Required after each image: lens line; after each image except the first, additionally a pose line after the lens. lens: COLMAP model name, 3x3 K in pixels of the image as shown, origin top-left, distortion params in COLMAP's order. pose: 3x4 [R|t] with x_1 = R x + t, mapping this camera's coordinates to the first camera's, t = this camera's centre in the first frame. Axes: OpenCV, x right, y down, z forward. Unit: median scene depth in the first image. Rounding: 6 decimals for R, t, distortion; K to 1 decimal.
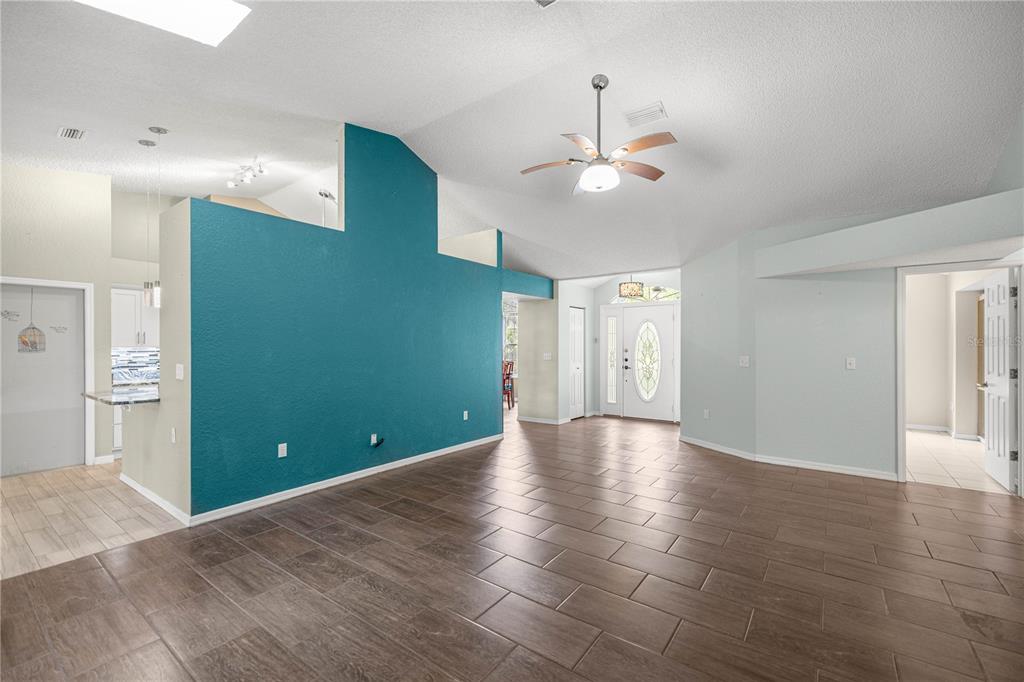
lens RADIAL K [[435.3, 0, 510.7], [0, 435.3, 341.8], [0, 0, 1]] dist [-0.000551, -0.000126]
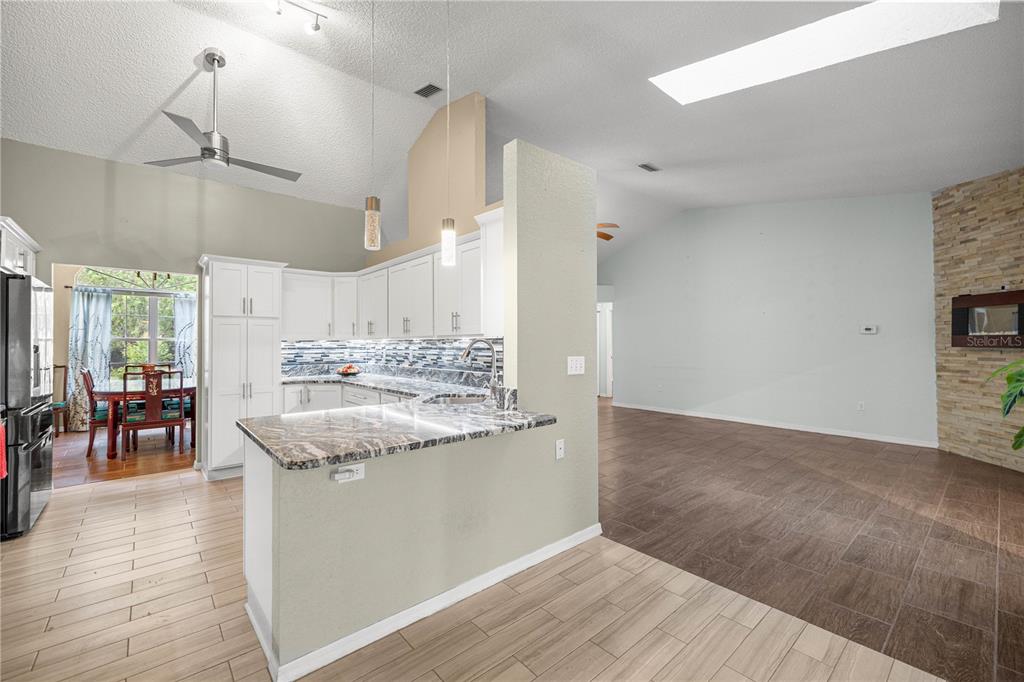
lens RADIAL K [[435.3, 0, 514.5], [0, 435.3, 337.8], [0, 0, 1]] dist [-0.000551, -0.000126]
pose [[0.206120, 0.011670, 0.978457, -2.145530], [-0.000199, 0.999929, -0.011884, 0.039727], [-0.978527, 0.002255, 0.206108, 1.274054]]
